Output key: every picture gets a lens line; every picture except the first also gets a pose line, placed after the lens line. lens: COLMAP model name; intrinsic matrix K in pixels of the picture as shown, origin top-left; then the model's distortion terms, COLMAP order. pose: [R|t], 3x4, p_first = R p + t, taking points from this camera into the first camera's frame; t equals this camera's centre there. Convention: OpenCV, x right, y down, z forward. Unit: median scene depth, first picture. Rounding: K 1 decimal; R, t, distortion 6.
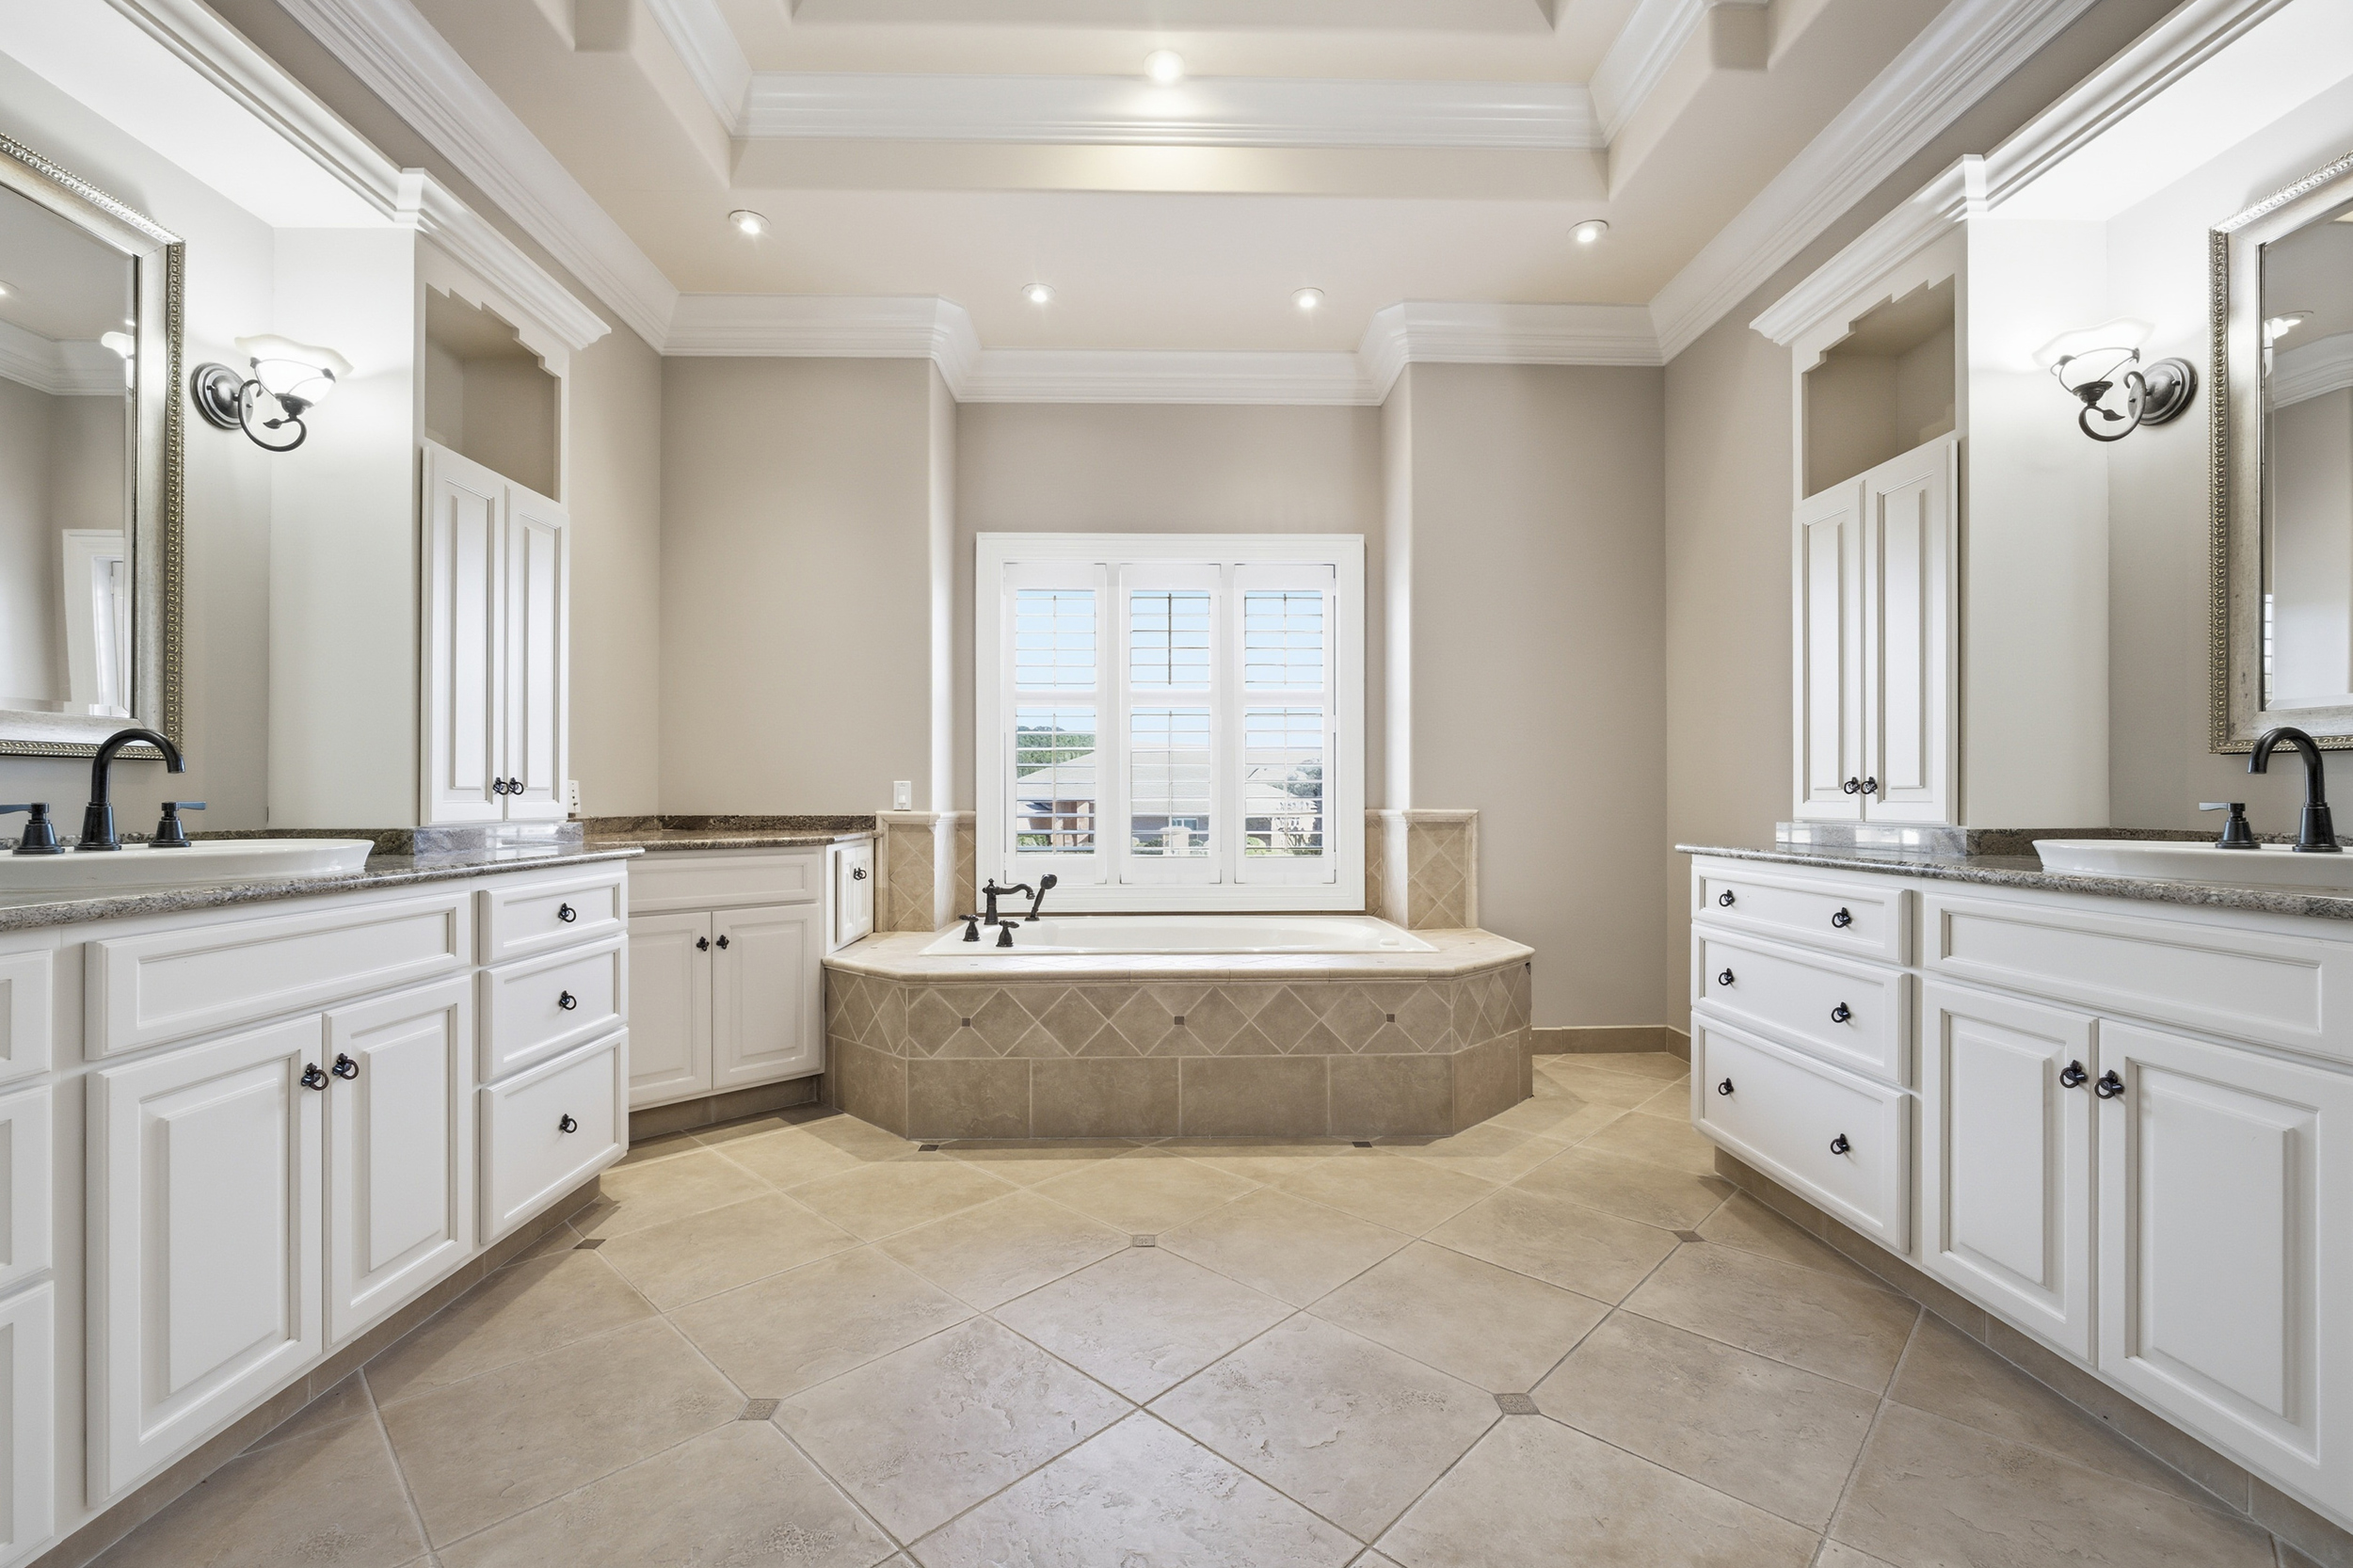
lens RADIAL K [[1017.3, 0, 1185.4], [0, 1017.3, 794.0], [0, 0, 1]] dist [-0.012457, 0.000389]
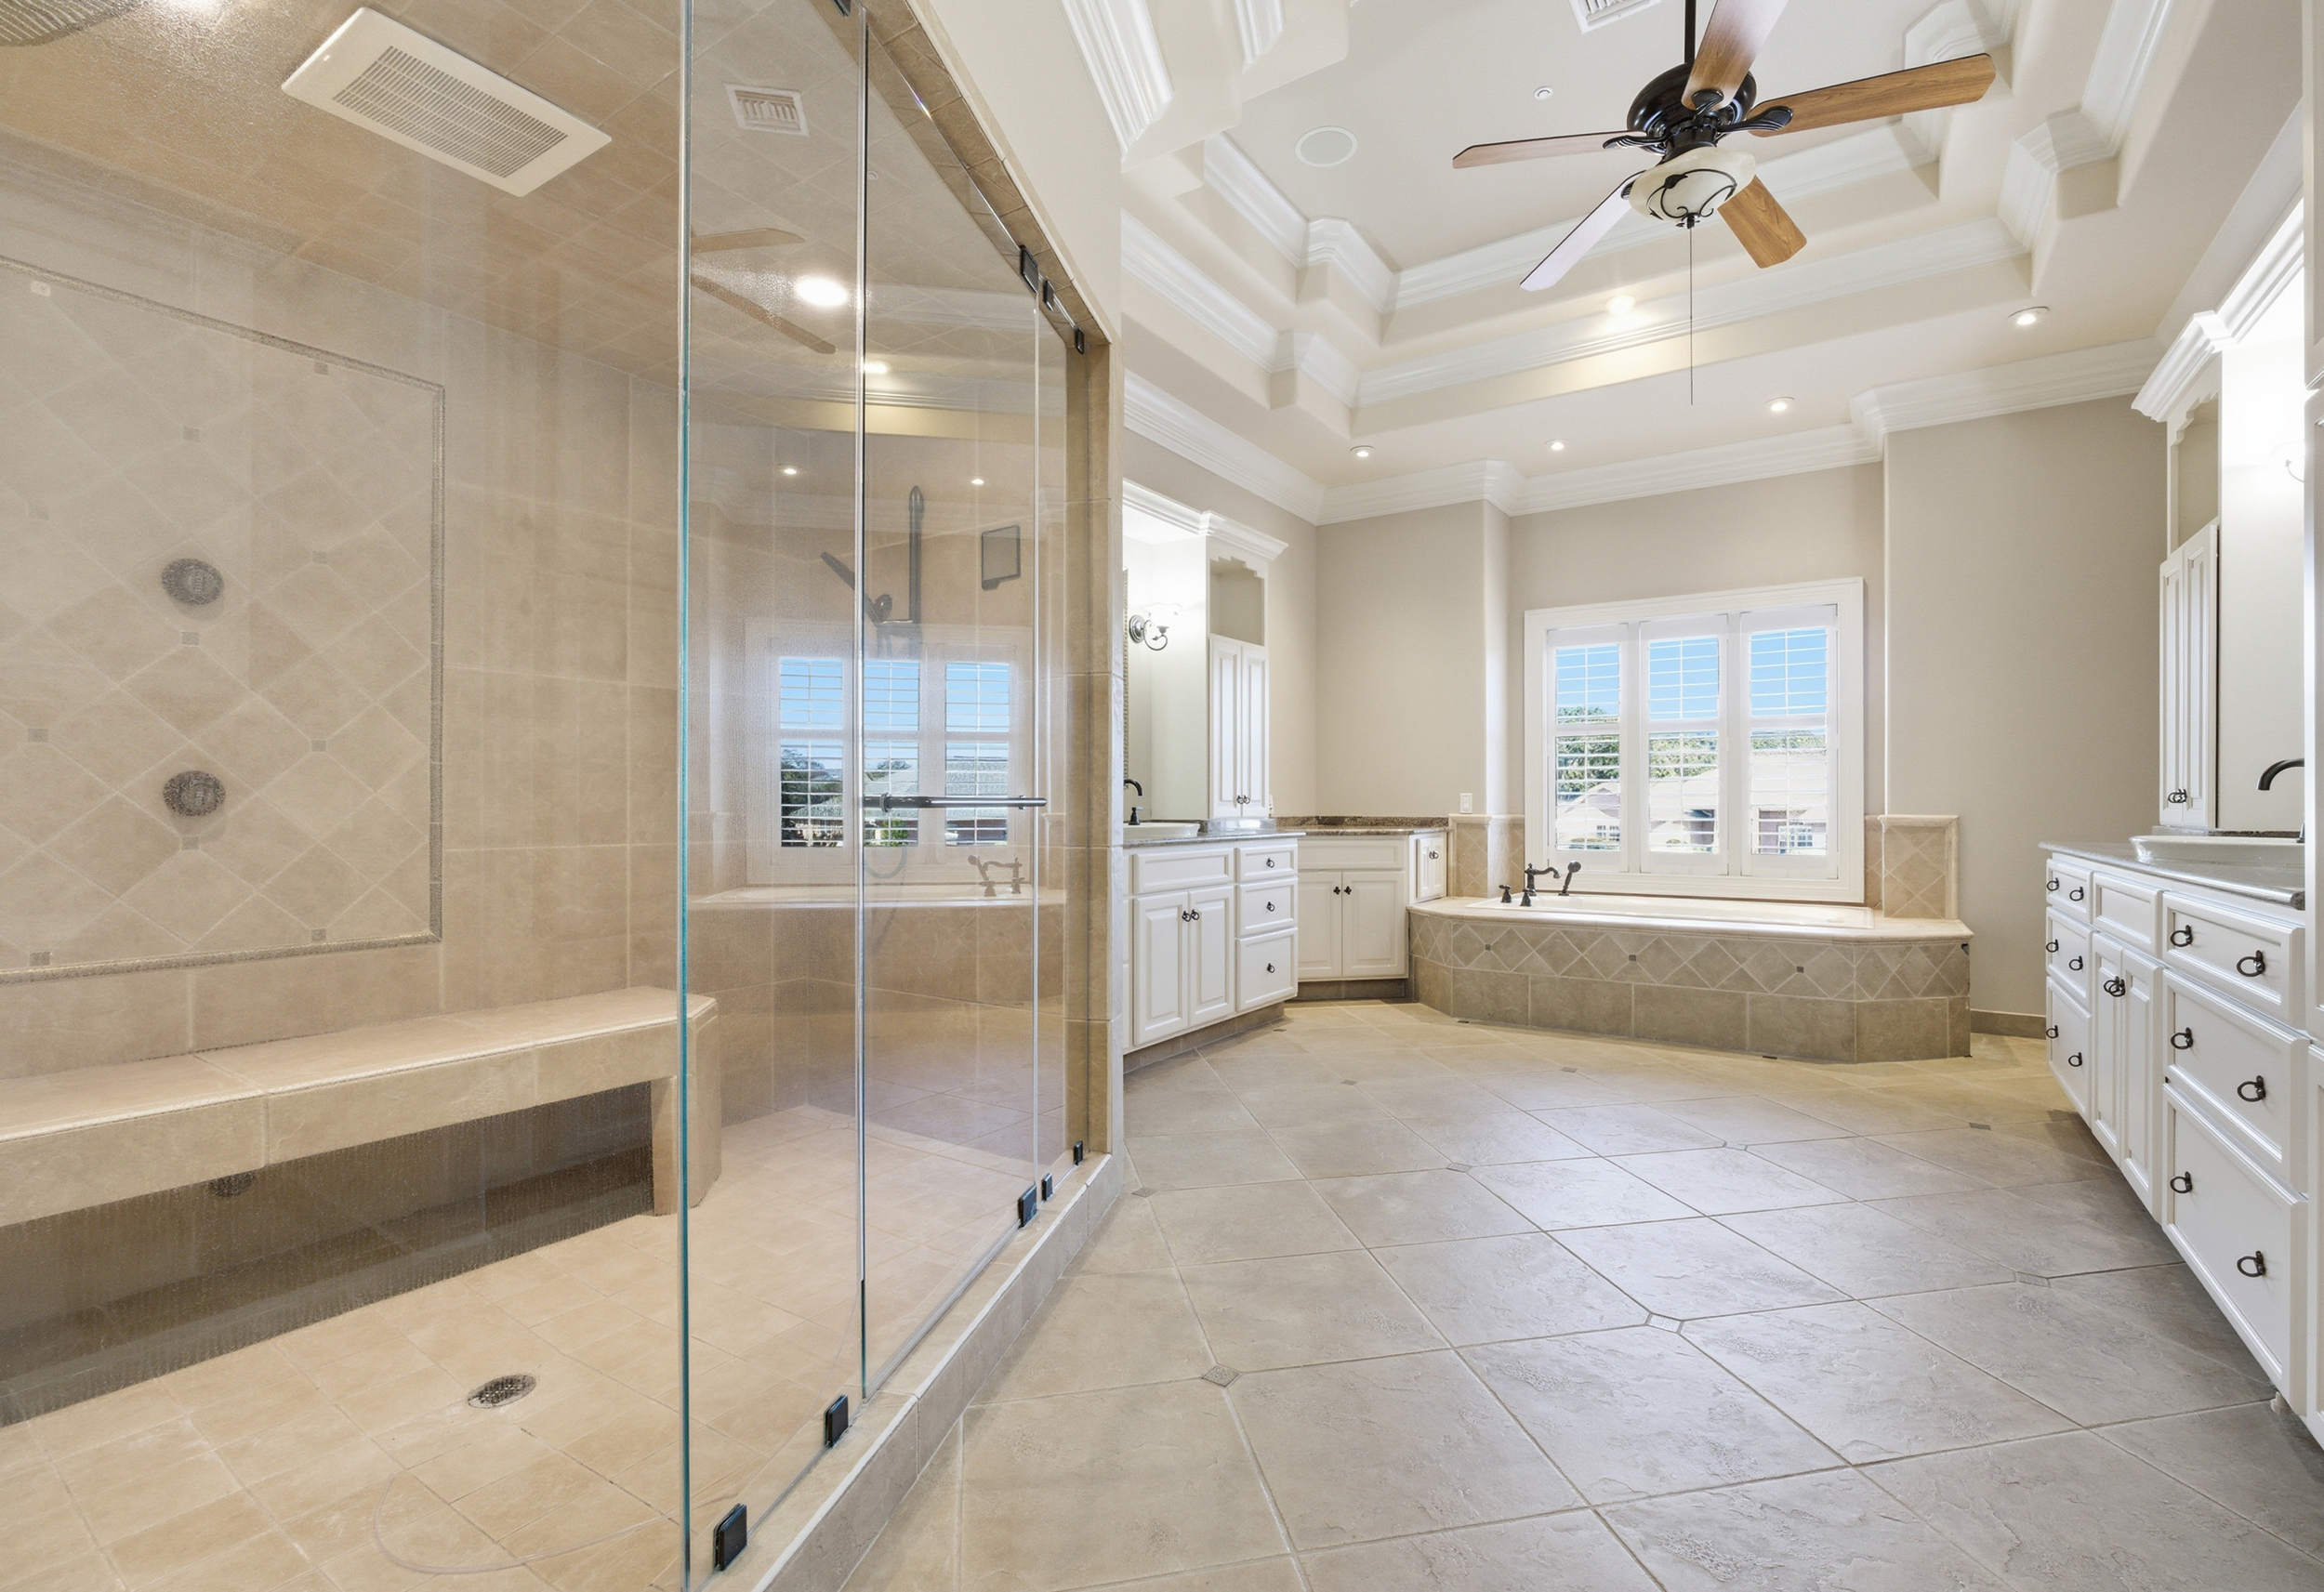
lens RADIAL K [[1062.0, 0, 1162.0], [0, 1062.0, 796.0], [0, 0, 1]] dist [-0.000549, -0.000061]
pose [[0.805266, -0.004740, -0.592895, 0.354160], [0.002319, 0.999986, -0.004846, -0.003885], [0.592909, 0.002527, 0.805266, -0.626756]]
